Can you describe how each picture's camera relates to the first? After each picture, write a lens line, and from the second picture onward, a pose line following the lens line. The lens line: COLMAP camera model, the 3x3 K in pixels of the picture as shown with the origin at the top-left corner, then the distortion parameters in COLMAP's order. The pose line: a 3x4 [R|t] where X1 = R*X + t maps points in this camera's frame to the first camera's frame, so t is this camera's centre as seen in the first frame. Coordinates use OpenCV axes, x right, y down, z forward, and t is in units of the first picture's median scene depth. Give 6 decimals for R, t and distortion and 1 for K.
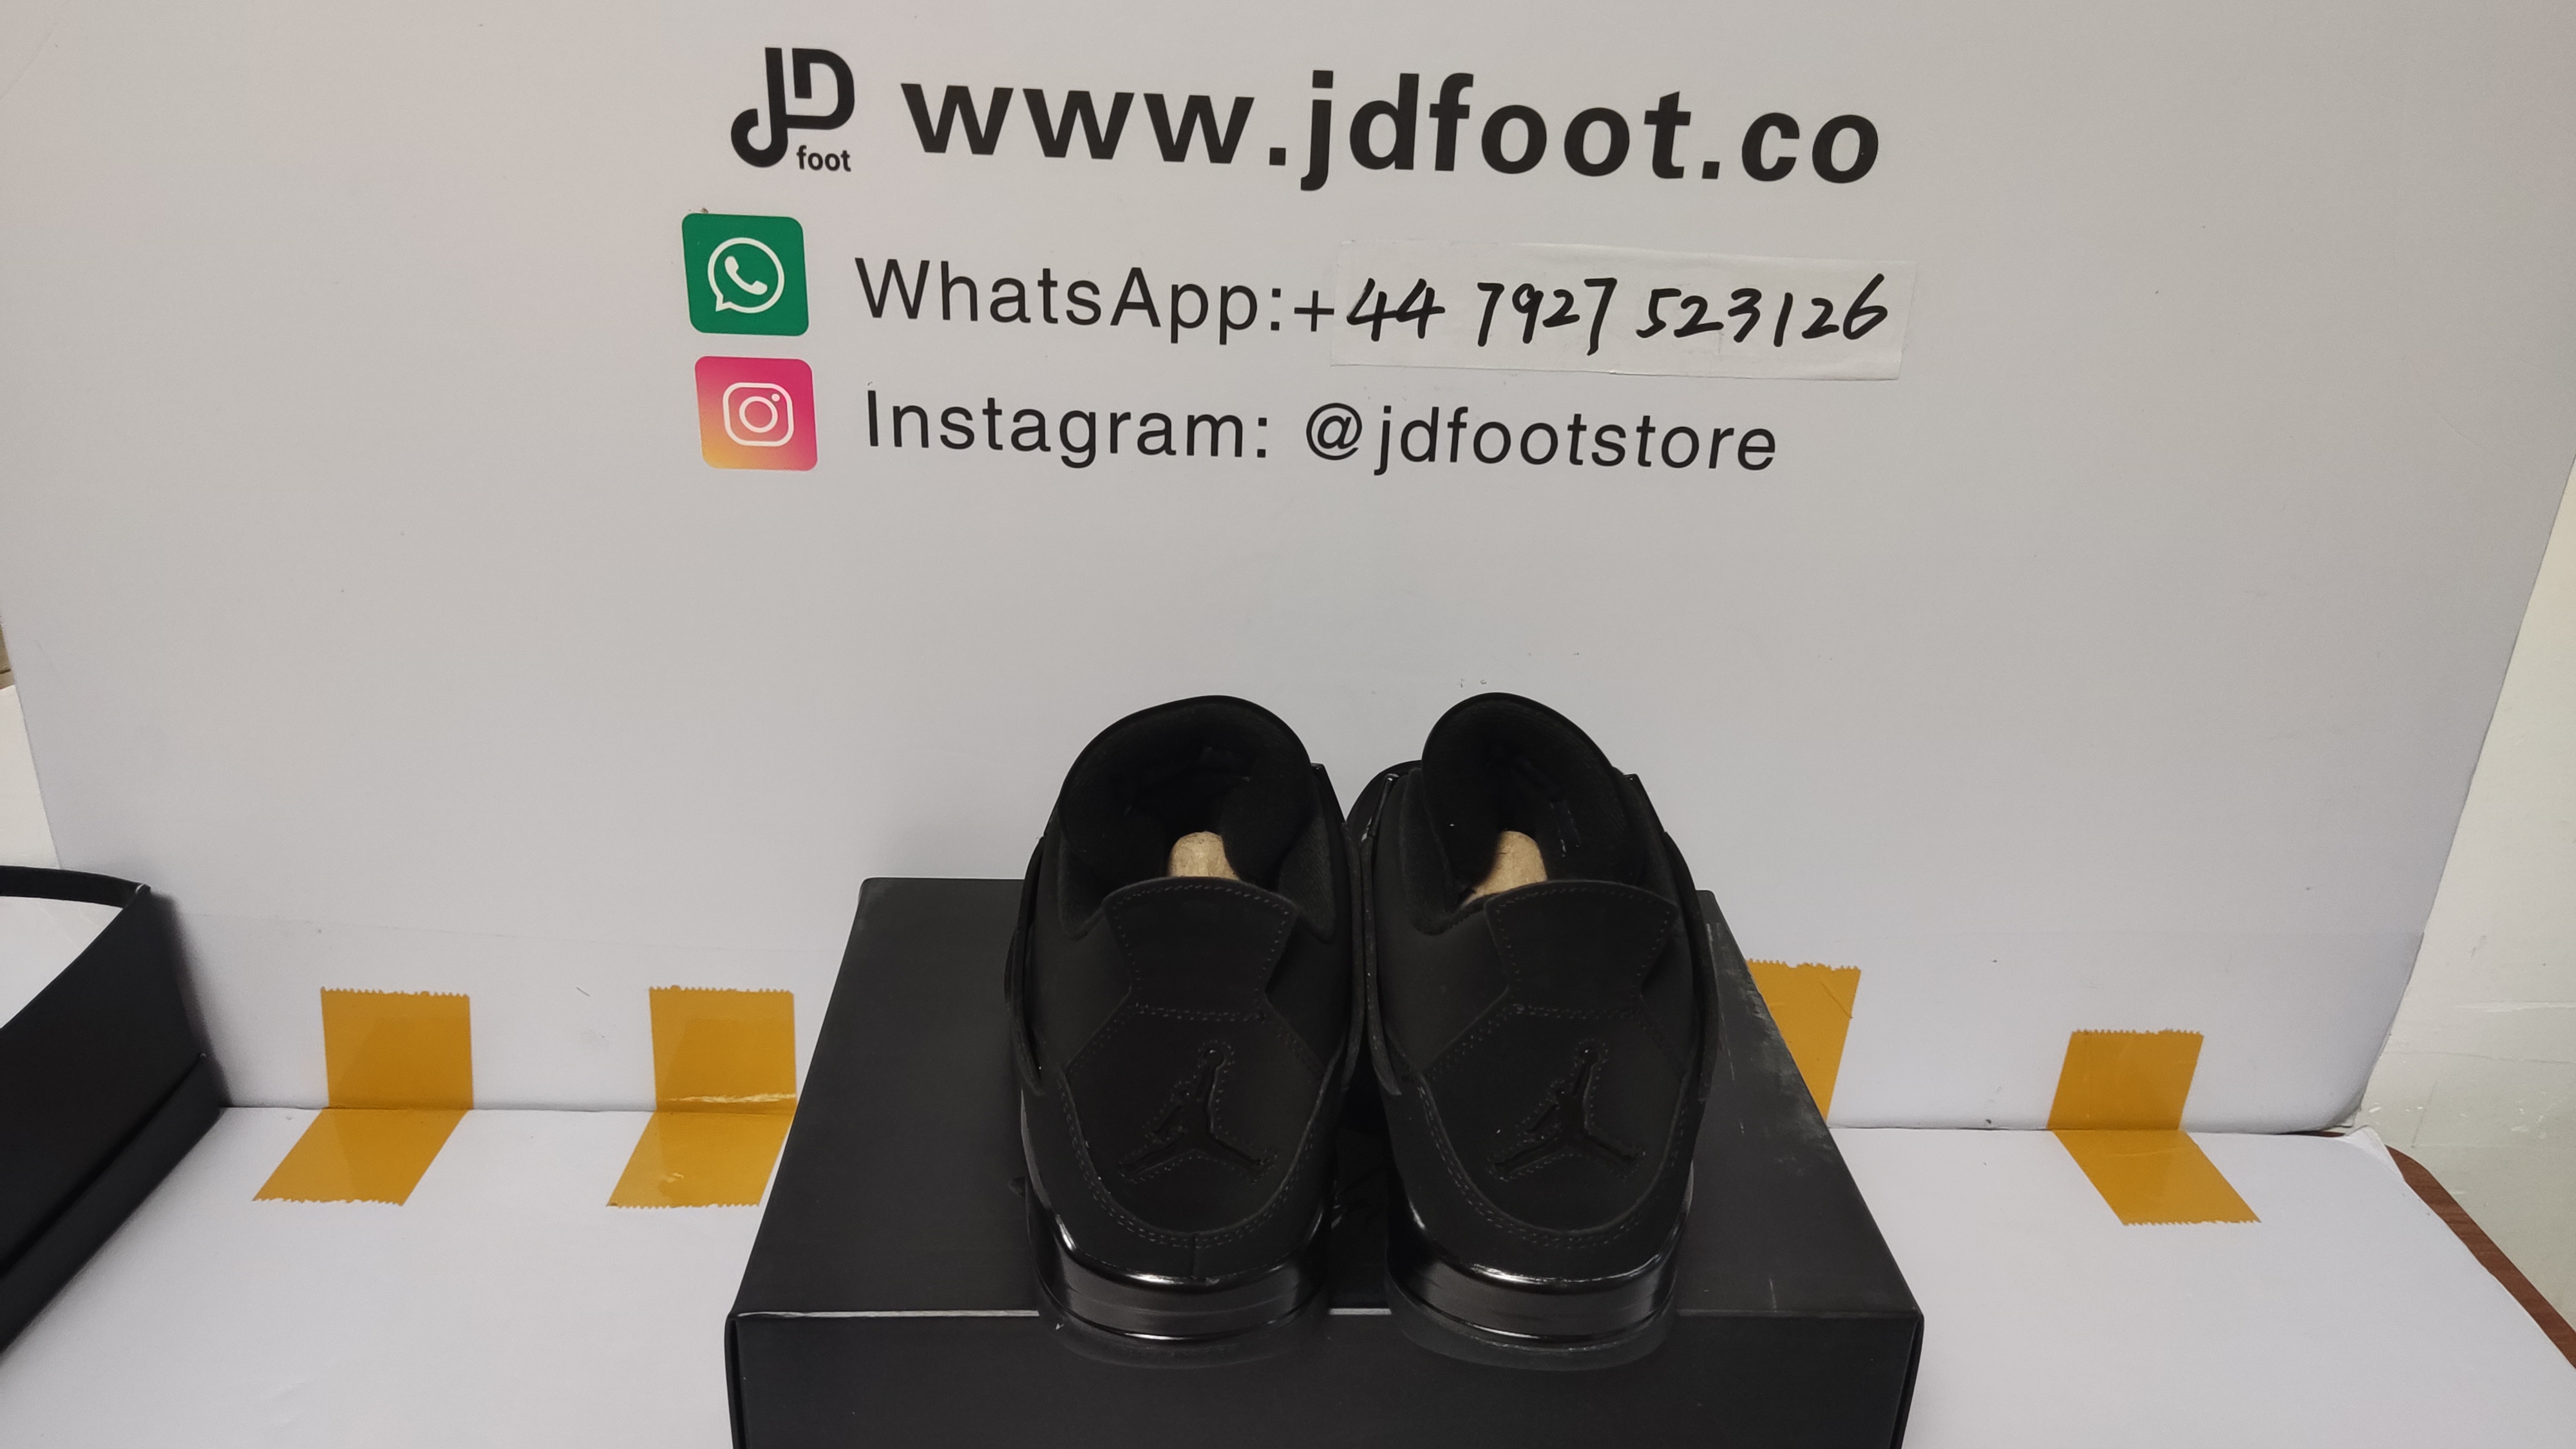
lens RADIAL K [[1884.8, 0, 1287.7], [0, 1884.8, 729.4], [0, 0, 1]] dist [0.096697, -0.111615]
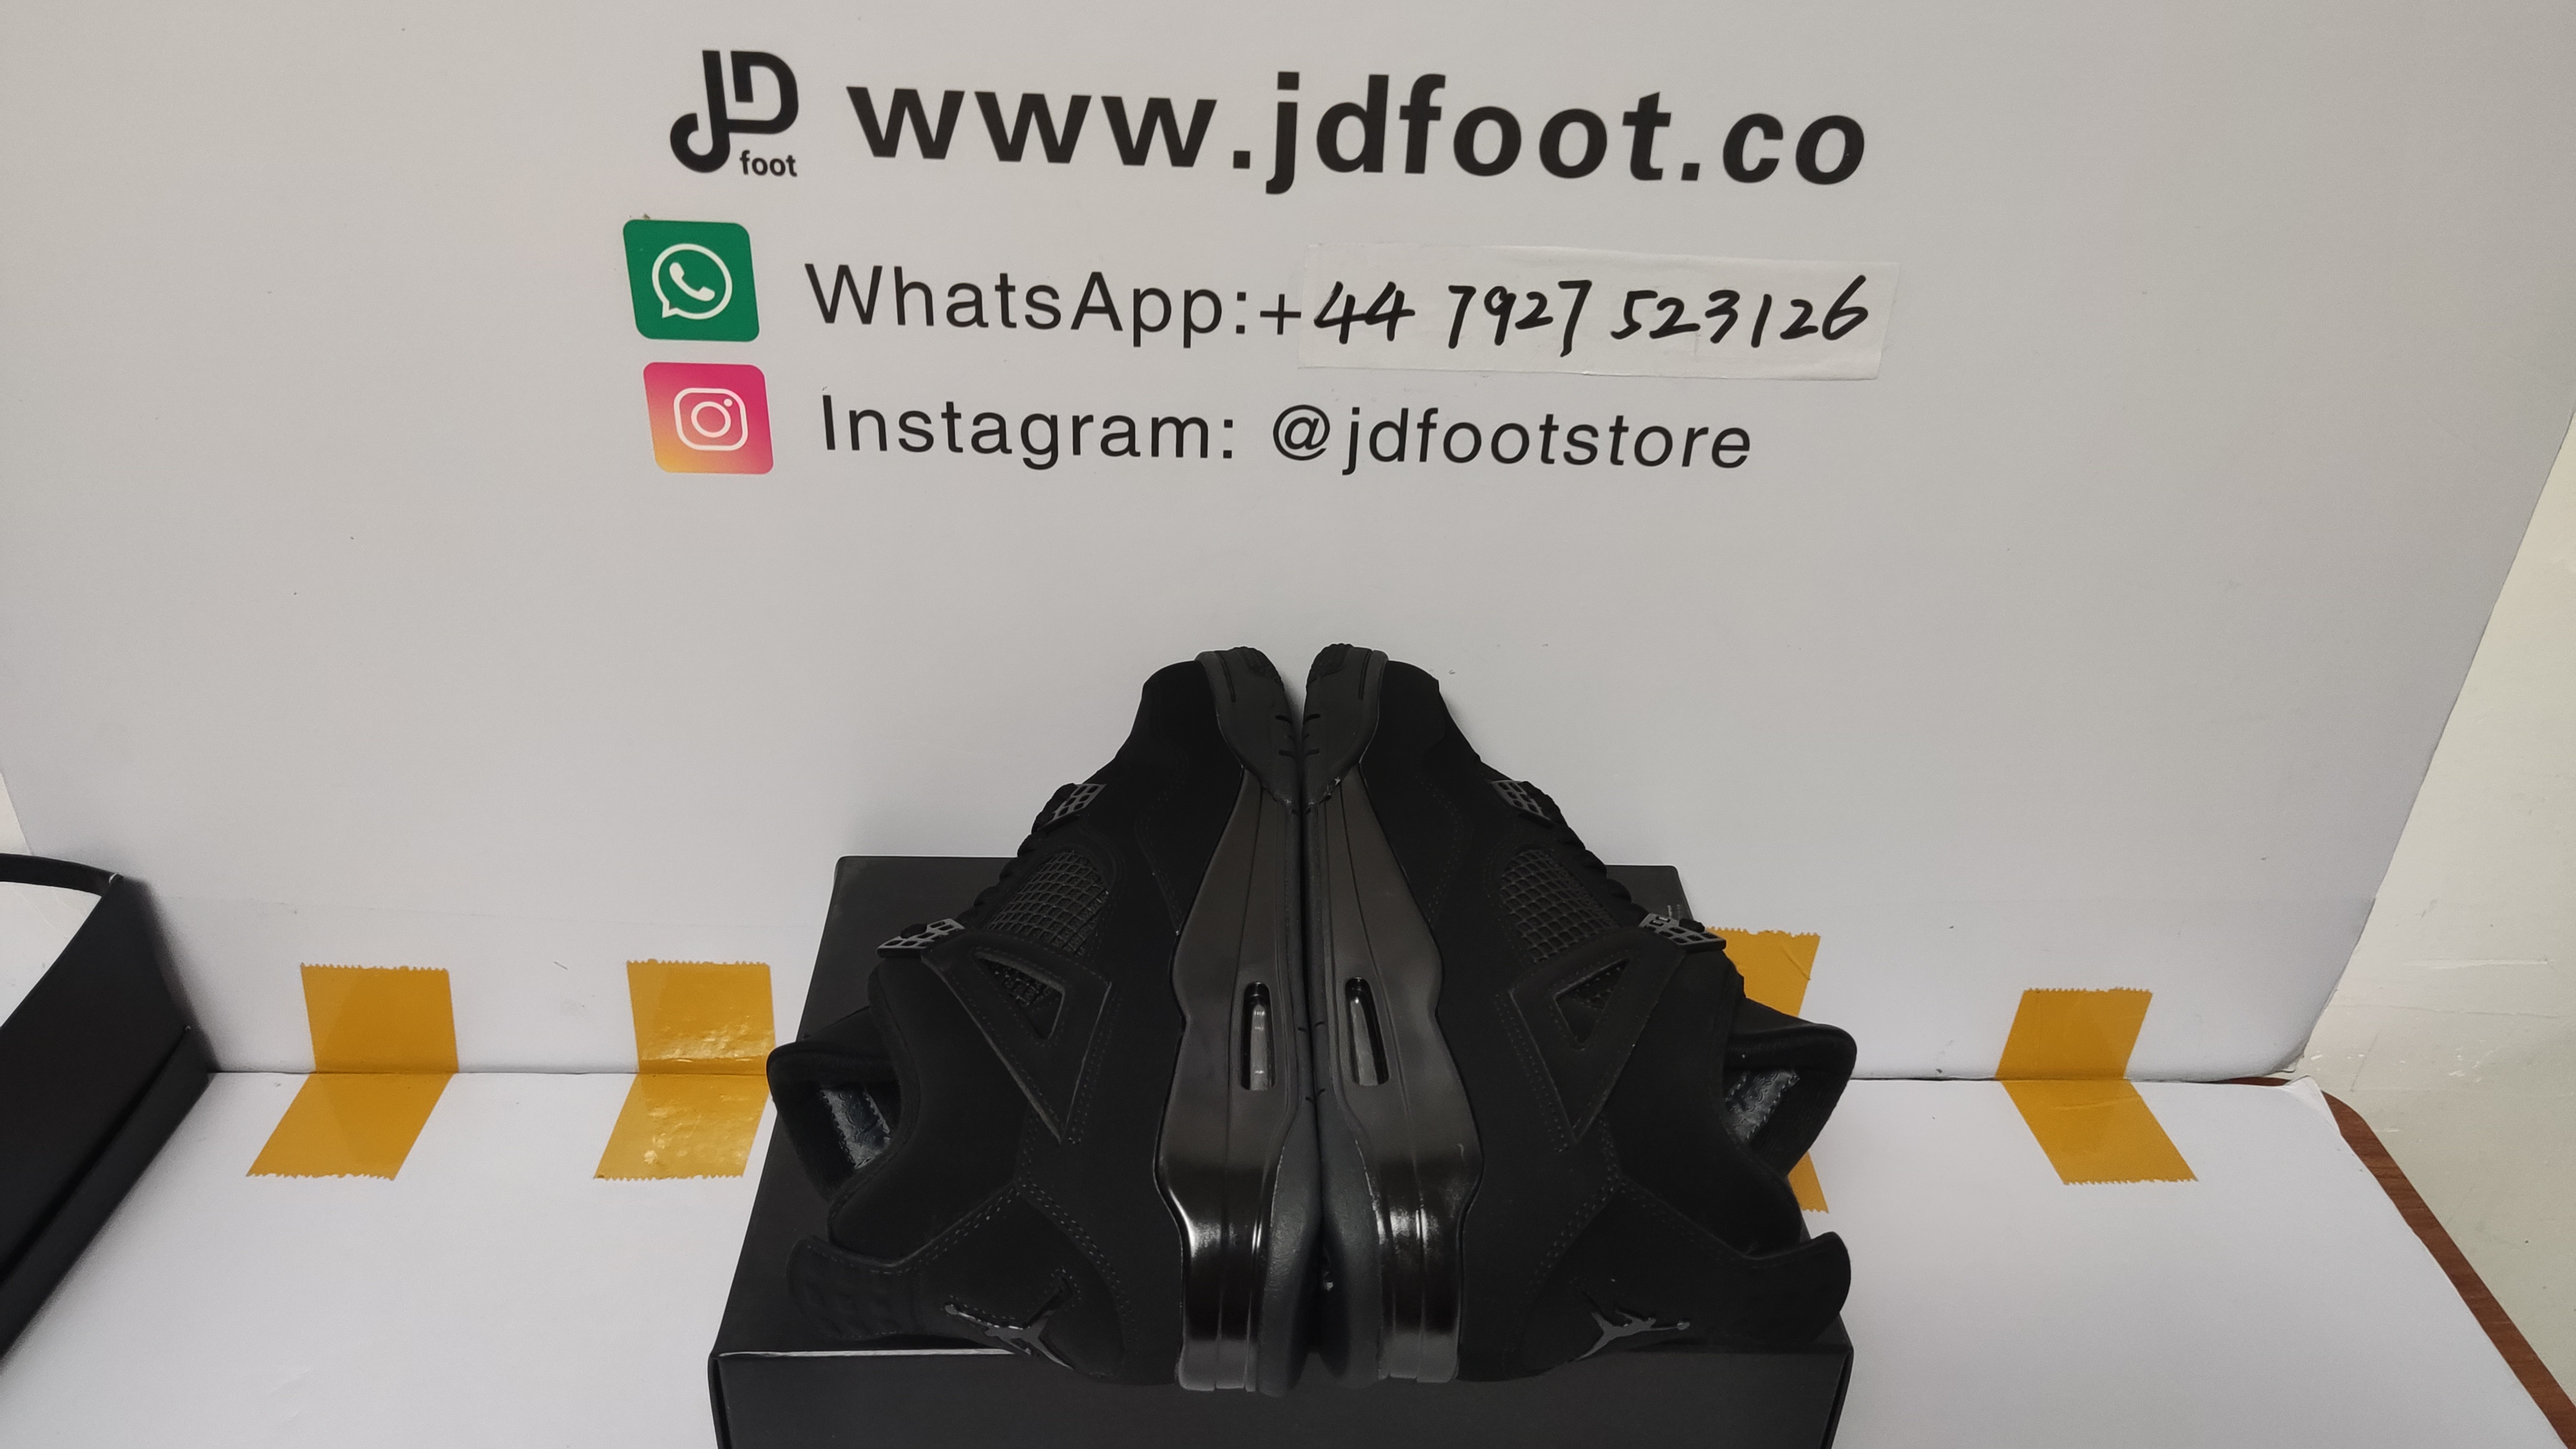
lens RADIAL K [[1884.8, 0, 1287.7], [0, 1884.8, 729.4], [0, 0, 1]] dist [0.096697, -0.111615]
pose [[0.999955, -0.002291, 0.009197, 0.008149], [0.001125, 0.992176, 0.124843, -0.129442], [-0.009411, -0.124827, 0.992134, 0.008657]]
